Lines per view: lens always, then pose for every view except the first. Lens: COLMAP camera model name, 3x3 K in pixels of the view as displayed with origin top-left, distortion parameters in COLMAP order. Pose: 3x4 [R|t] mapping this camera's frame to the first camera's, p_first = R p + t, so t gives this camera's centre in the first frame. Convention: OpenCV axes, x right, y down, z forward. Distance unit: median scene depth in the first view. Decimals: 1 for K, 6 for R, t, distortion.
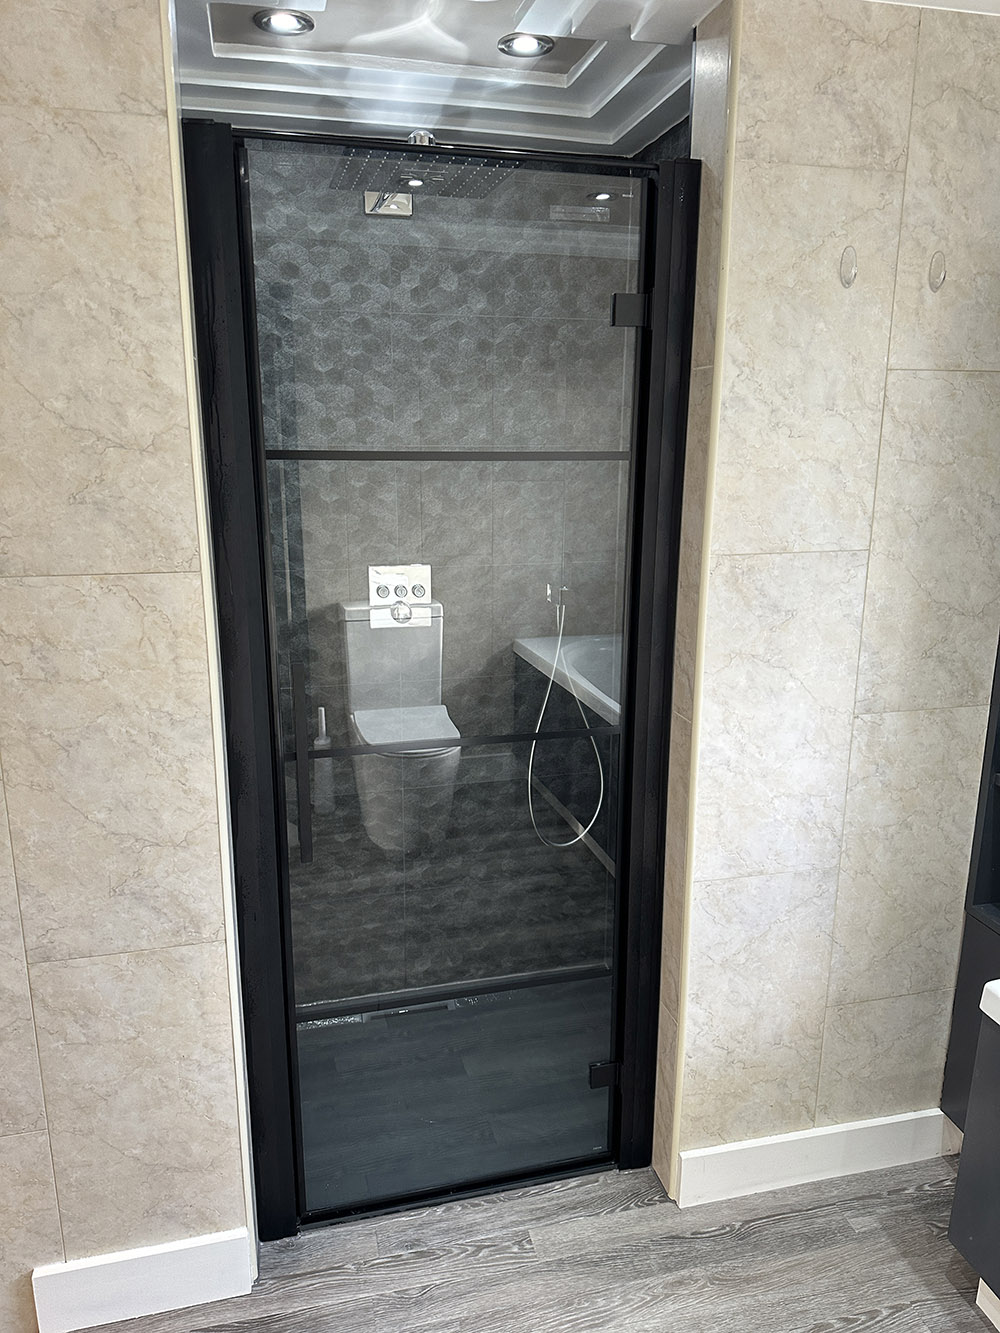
lens RADIAL K [[949.3, 0, 506.0], [0, 949.3, 670.2], [0, 0, 1]] dist [0.038602, -0.030373]
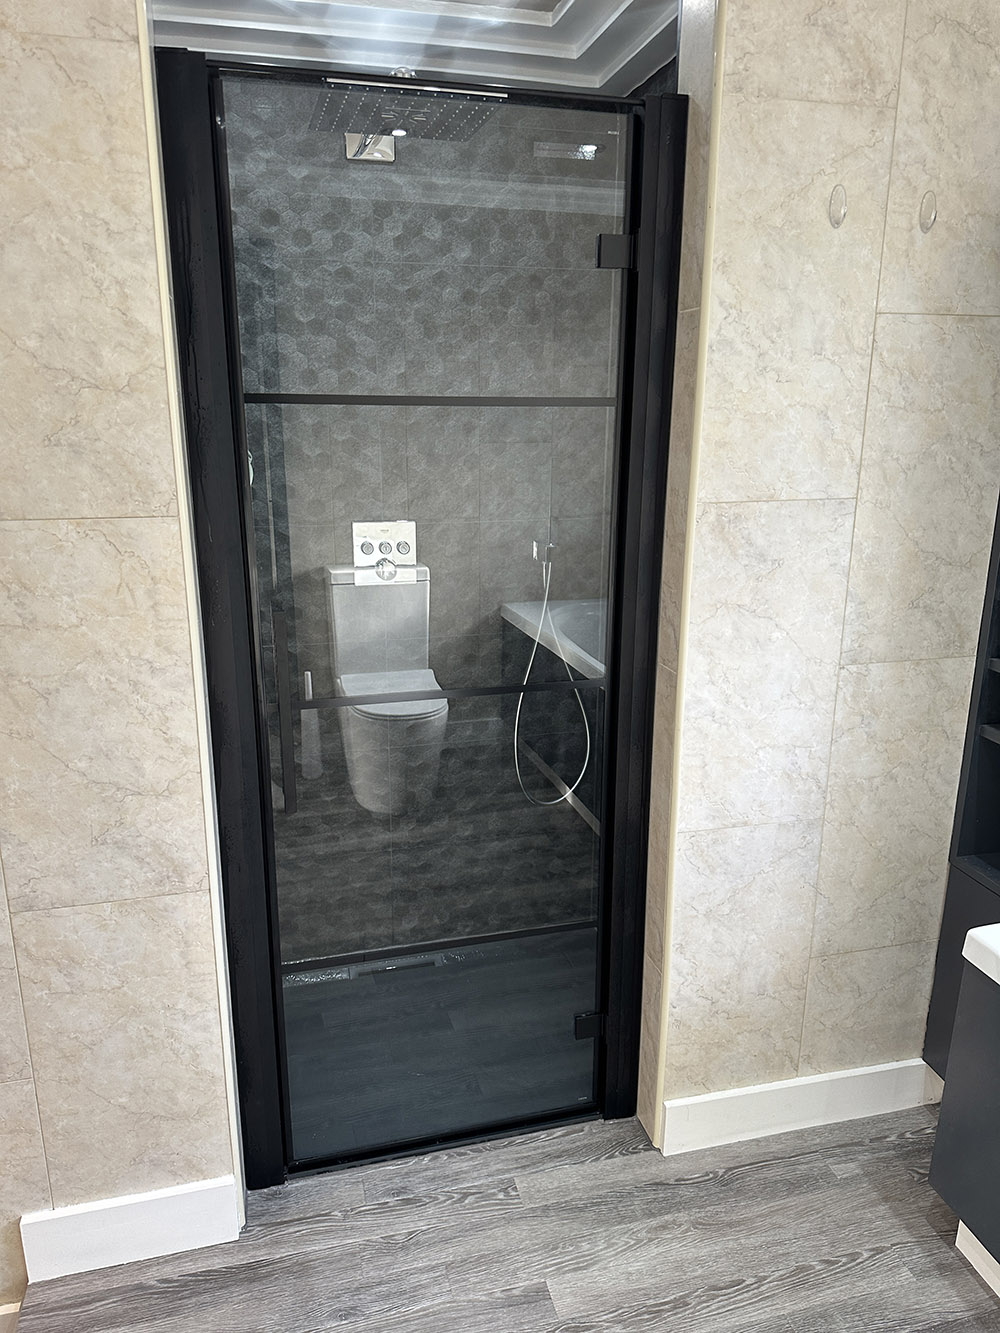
lens RADIAL K [[949.3, 0, 501.0], [0, 949.3, 670.1], [0, 0, 1]] dist [0.038602, -0.030373]
pose [[0.999984, -0.001784, 0.005313, 0.005309], [0.001644, 0.999653, 0.026278, 0.023016], [-0.005358, -0.026269, 0.999641, 0.006227]]
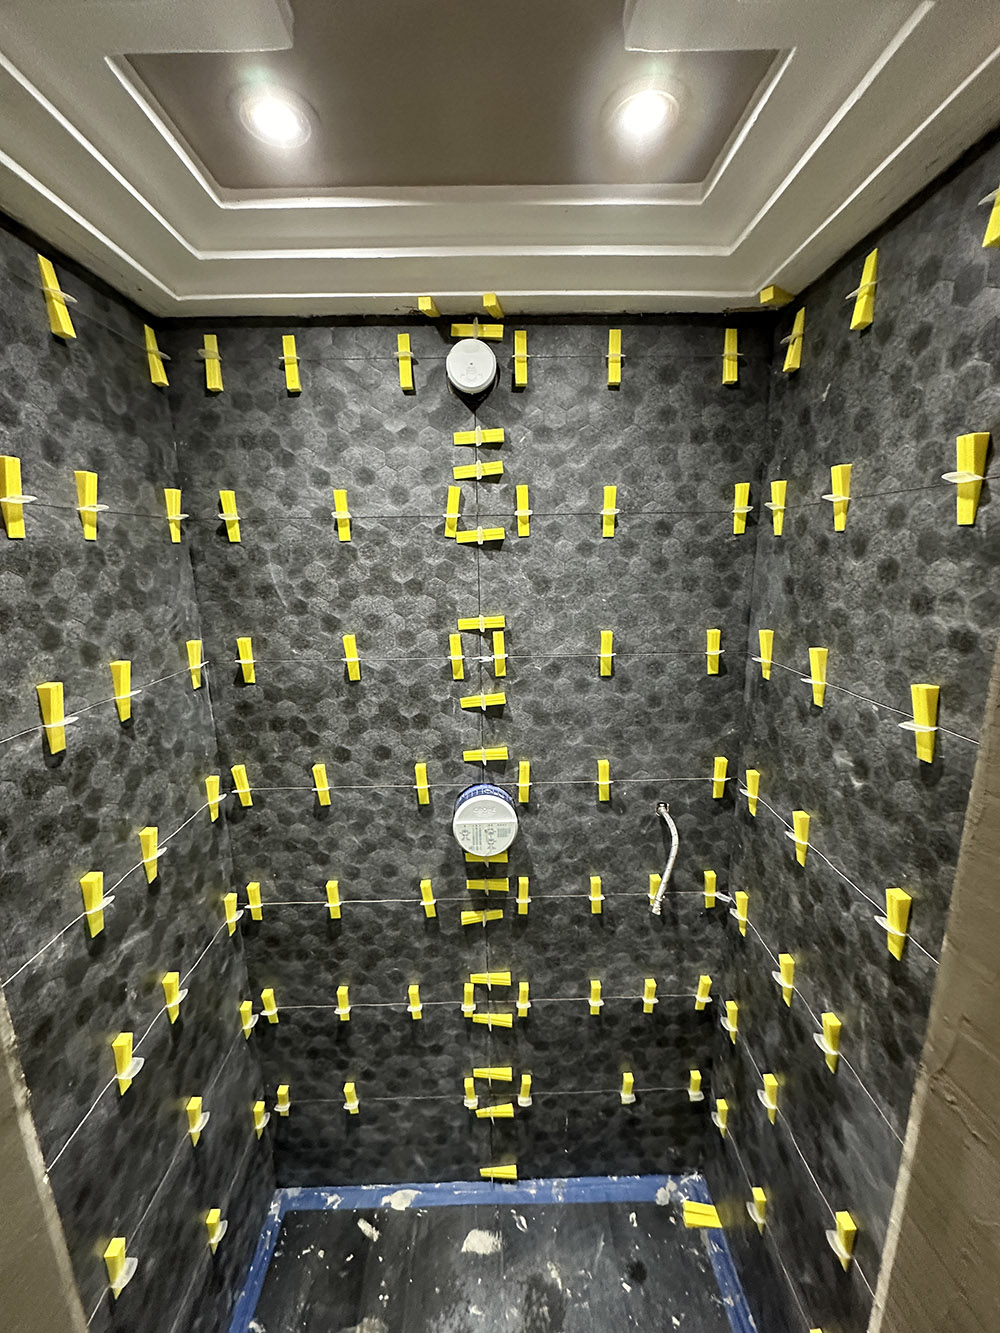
lens RADIAL K [[525.7, 0, 499.3], [0, 525.7, 668.8], [0, 0, 1]] dist [-0.002455, 0.000028]
pose [[0.973331, 0.028806, -0.227587, 0.016416], [-0.038728, 0.998479, -0.039251, -0.247734], [0.226111, 0.047019, 0.972966, 0.619713]]
